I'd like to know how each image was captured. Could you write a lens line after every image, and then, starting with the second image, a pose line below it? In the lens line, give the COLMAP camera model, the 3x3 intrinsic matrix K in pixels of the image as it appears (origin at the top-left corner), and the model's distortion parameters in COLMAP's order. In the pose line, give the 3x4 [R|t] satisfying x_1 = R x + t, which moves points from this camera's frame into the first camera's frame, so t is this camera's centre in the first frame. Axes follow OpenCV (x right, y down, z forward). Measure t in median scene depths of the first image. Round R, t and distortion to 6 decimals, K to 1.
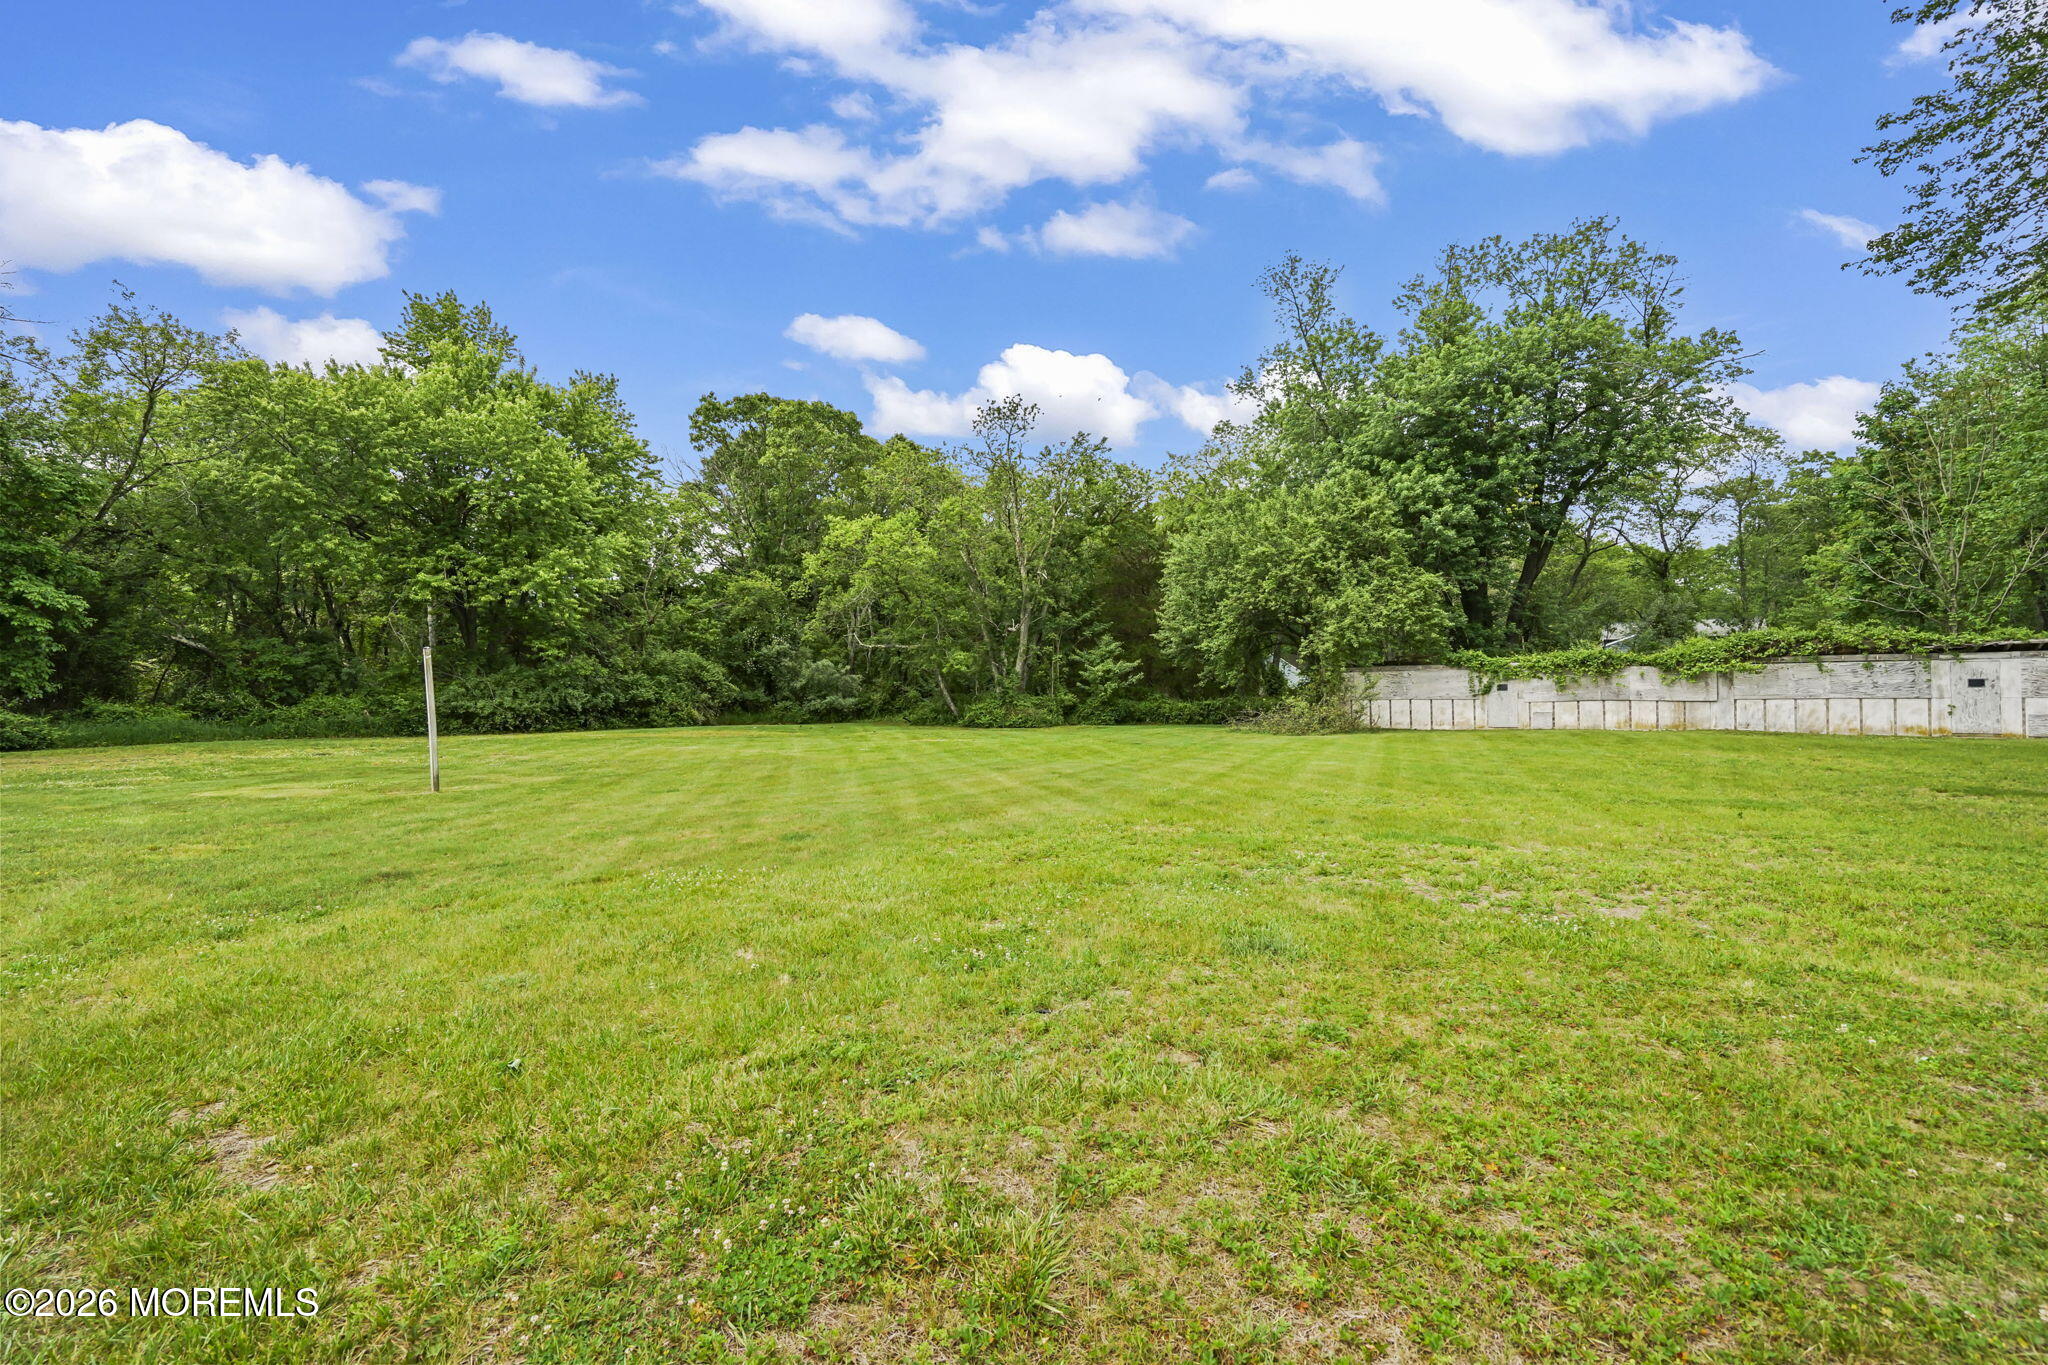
lens RADIAL K [[936.1, 0, 1009.4], [0, 936.1, 682.7], [0, 0, 1]] dist [-0.002975, -0.000168]
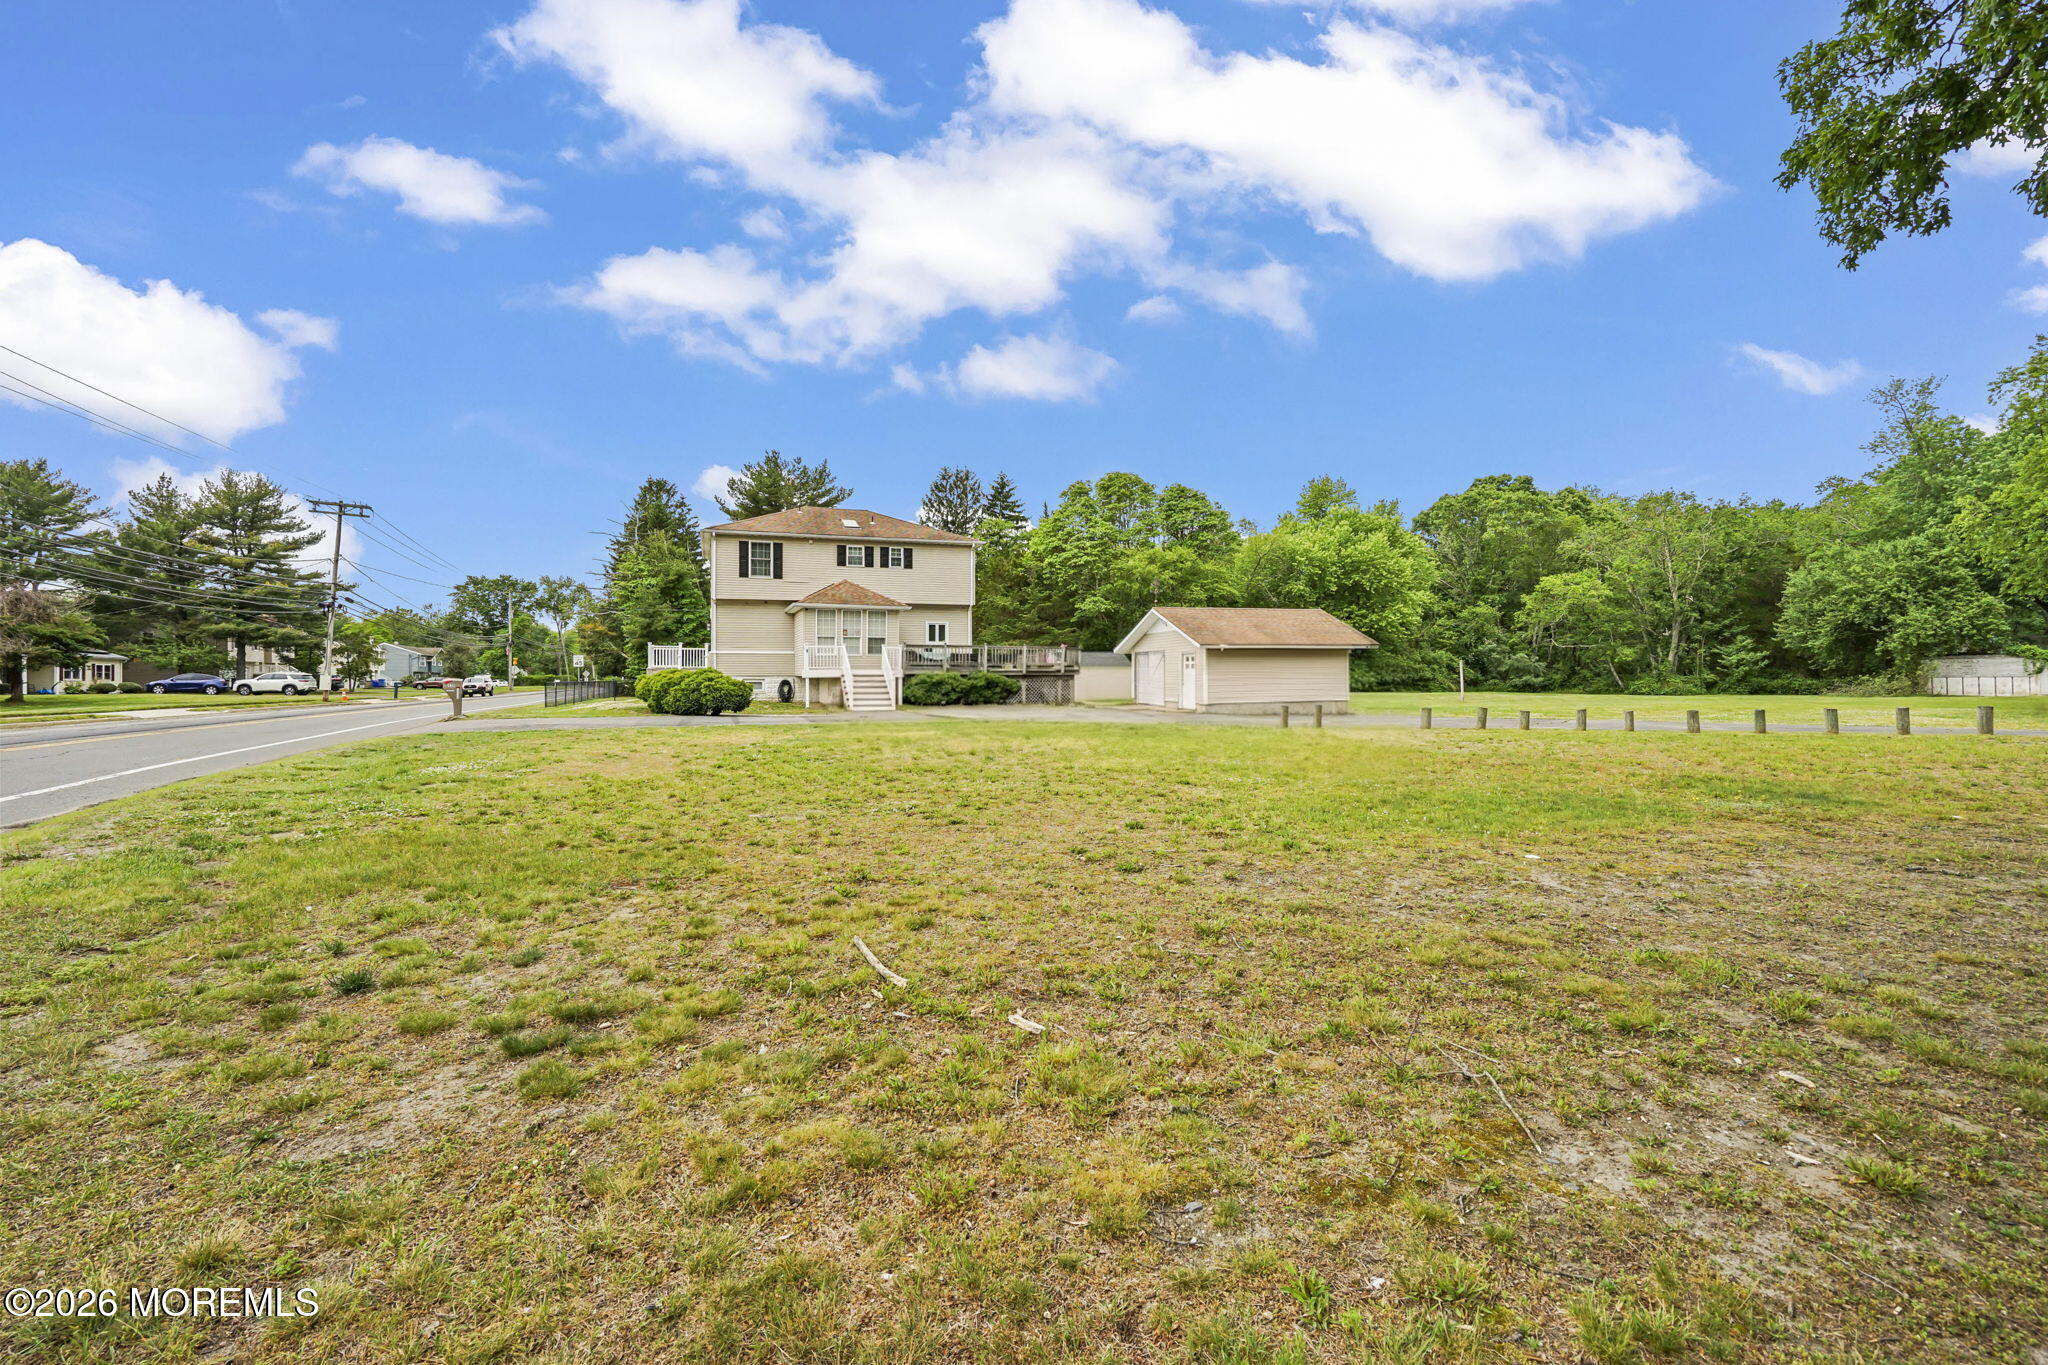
lens RADIAL K [[923.6, 0, 1015.7], [0, 923.6, 689.0], [0, 0, 1]] dist [-0.001863, 0.000839]
pose [[0.818999, 0.006638, -0.573756, -0.001633], [0.007732, 0.999715, 0.022604, -0.007355], [0.573742, -0.022949, 0.818714, -0.936232]]
